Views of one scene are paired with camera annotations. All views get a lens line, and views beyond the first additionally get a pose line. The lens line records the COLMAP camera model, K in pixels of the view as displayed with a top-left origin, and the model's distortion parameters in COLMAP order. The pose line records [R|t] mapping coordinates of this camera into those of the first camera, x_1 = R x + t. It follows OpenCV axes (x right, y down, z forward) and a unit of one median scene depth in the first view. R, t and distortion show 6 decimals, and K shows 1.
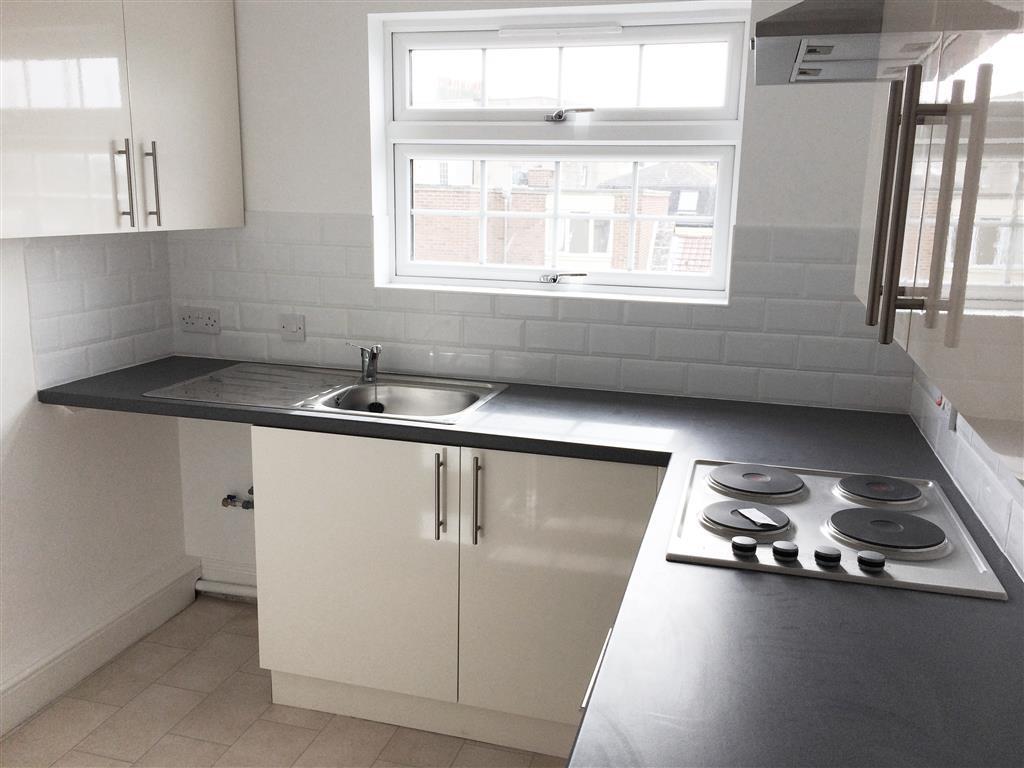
lens RADIAL K [[876.4, 0, 512.0], [0, 876.4, 384.0], [0, 0, 1]] dist [0.106909, -0.122034]
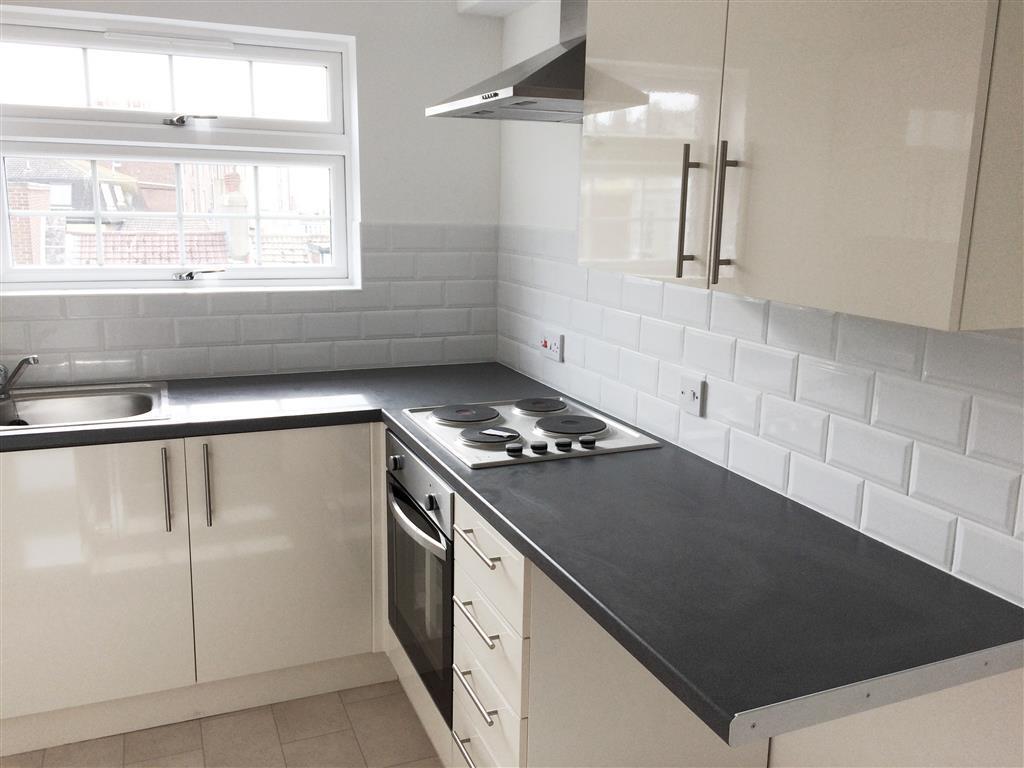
lens RADIAL K [[876.4, 0, 512.0], [0, 876.4, 384.0], [0, 0, 1]] dist [0.106909, -0.122034]
pose [[0.789238, -0.133565, 0.599387, -0.313847], [0.130415, 0.990251, 0.048940, 0.005745], [-0.600080, 0.039544, 0.798962, -0.069952]]
